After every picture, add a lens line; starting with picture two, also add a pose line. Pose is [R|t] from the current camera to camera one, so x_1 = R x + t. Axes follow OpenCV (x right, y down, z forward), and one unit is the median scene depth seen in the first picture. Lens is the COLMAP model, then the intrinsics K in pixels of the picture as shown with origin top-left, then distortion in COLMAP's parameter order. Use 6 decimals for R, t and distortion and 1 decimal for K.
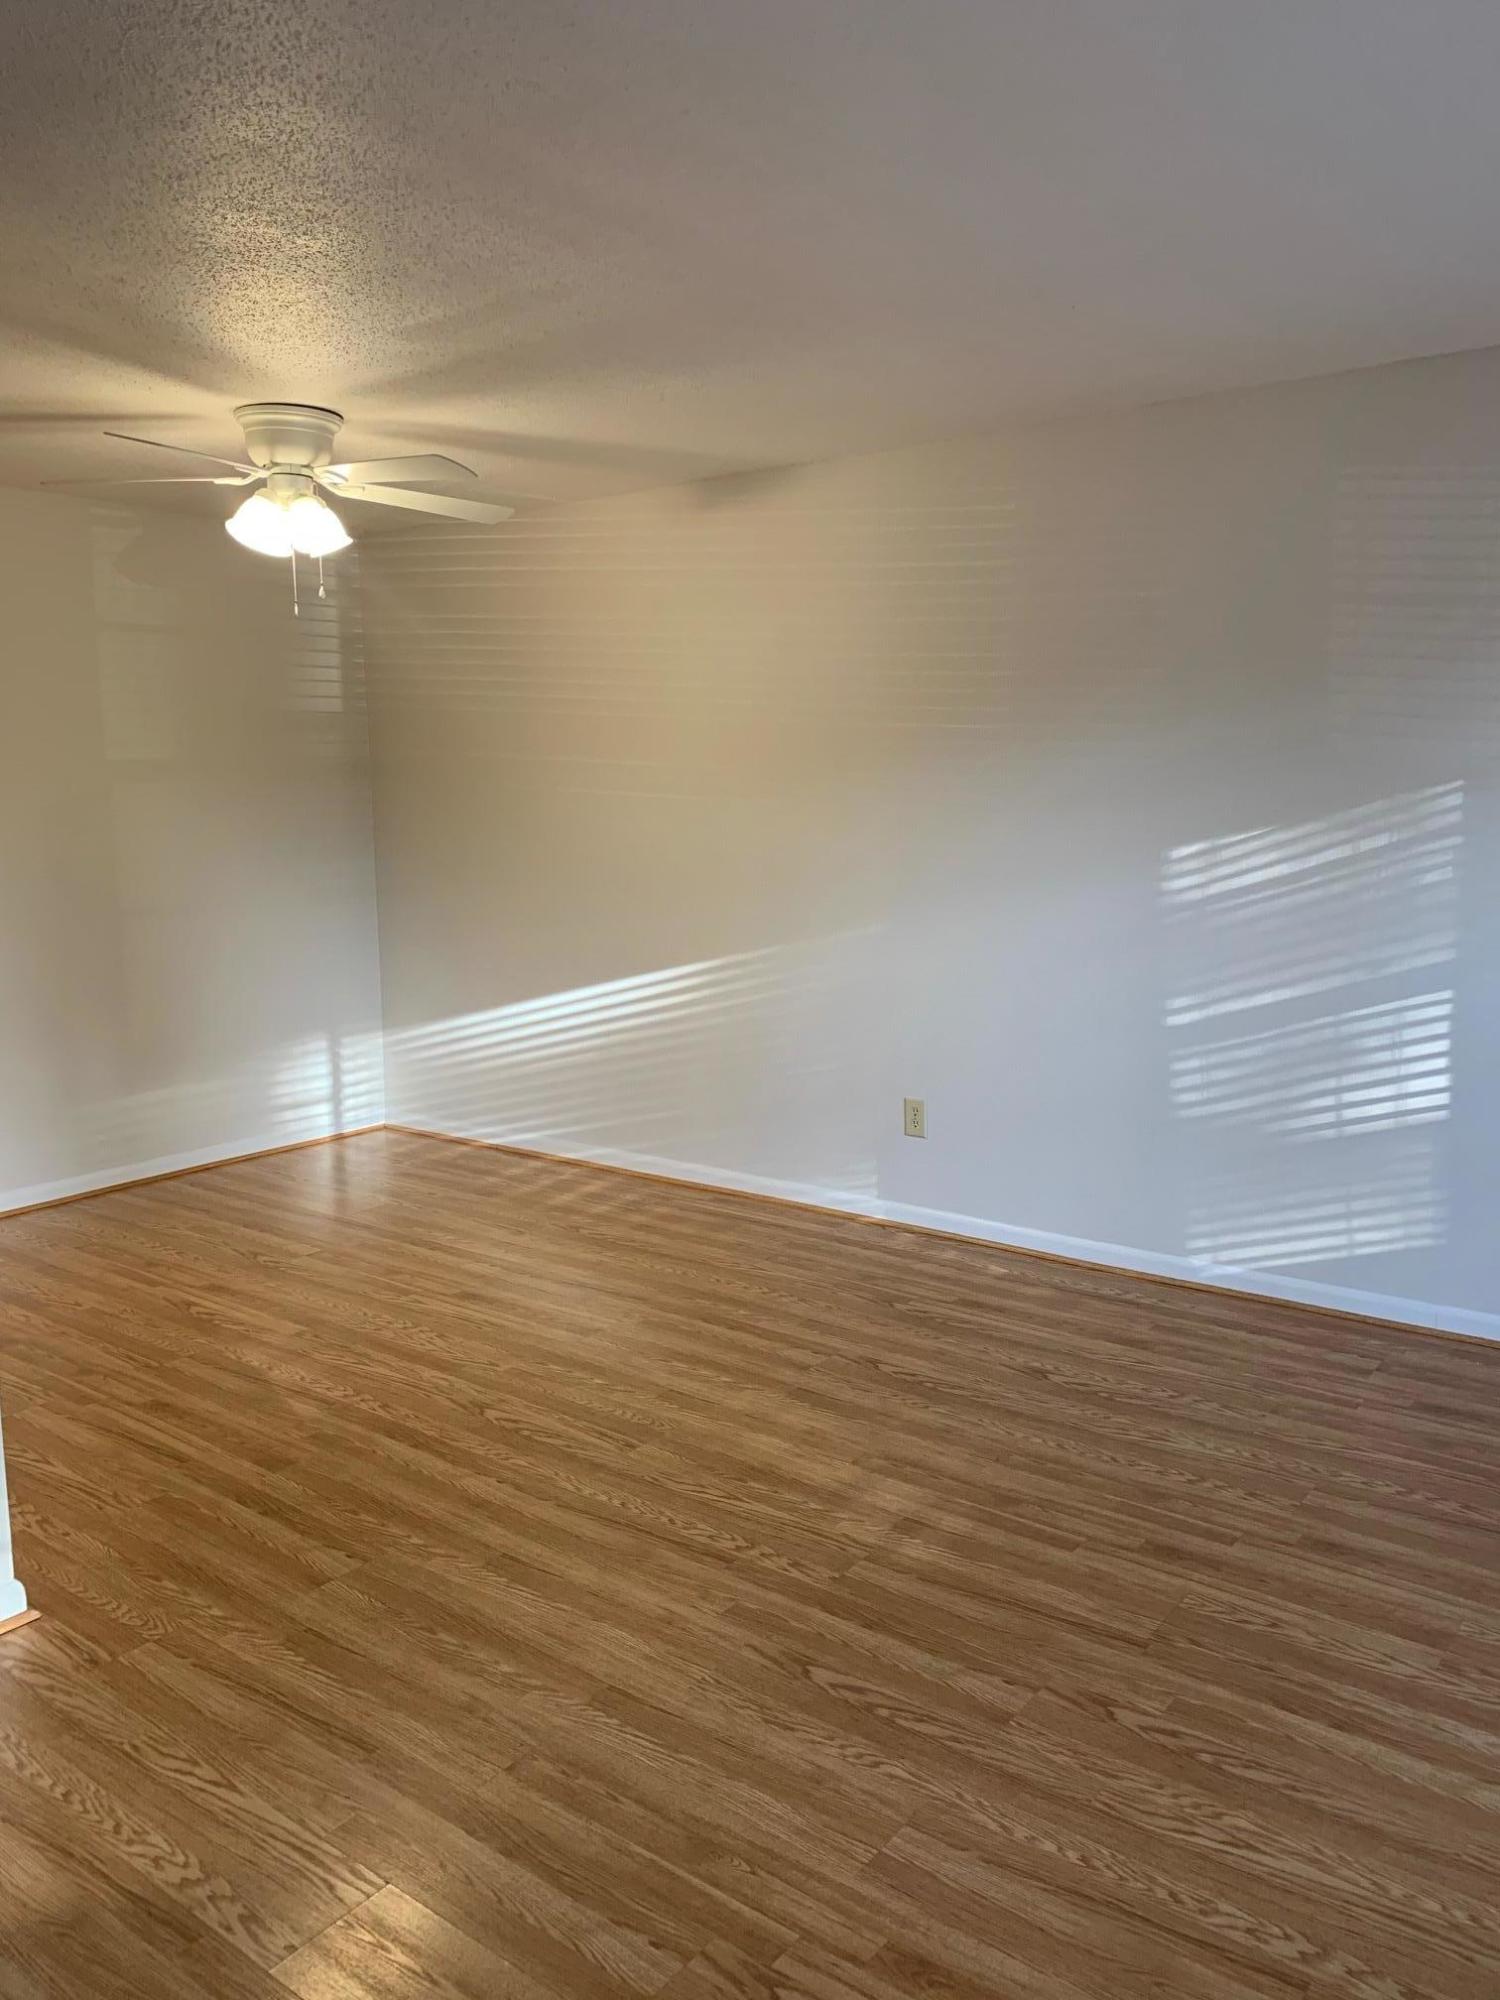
lens RADIAL K [[1540.4, 0, 747.2], [0, 1540.4, 996.2], [0, 0, 1]] dist [0.023787, -0.019025]
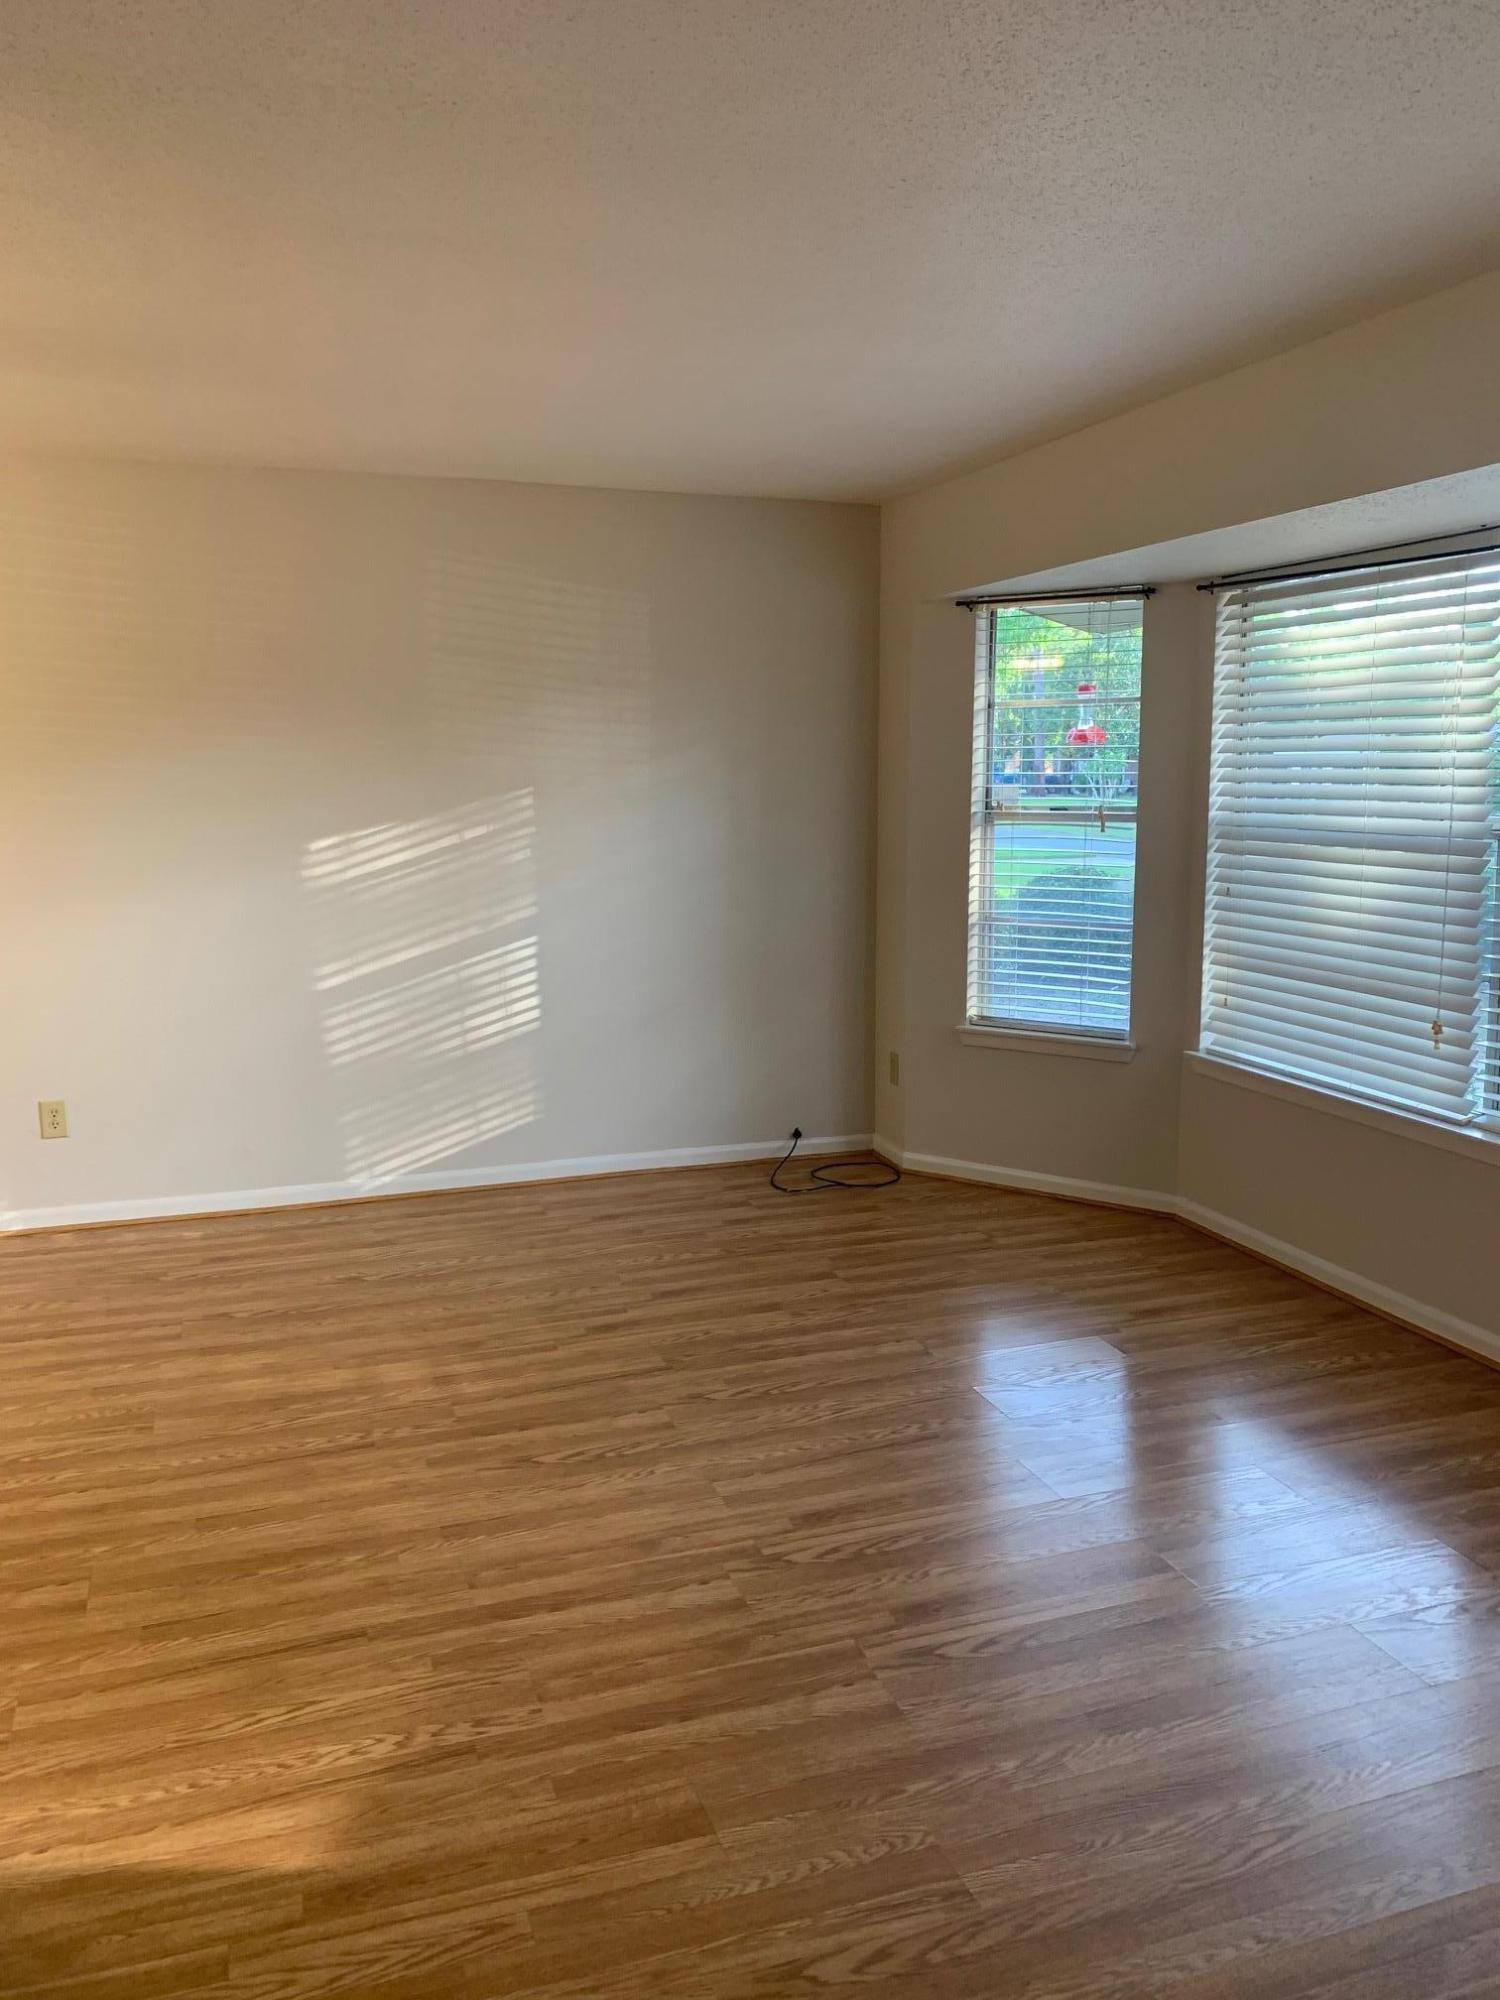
lens RADIAL K [[1540.4, 0, 738.1], [0, 1540.4, 992.7], [0, 0, 1]] dist [0.023787, -0.019025]
pose [[0.552188, -0.109680, 0.826474, -0.605292], [0.120590, 0.991392, 0.050997, -0.001715], [-0.824953, 0.071505, 0.560661, 0.065508]]
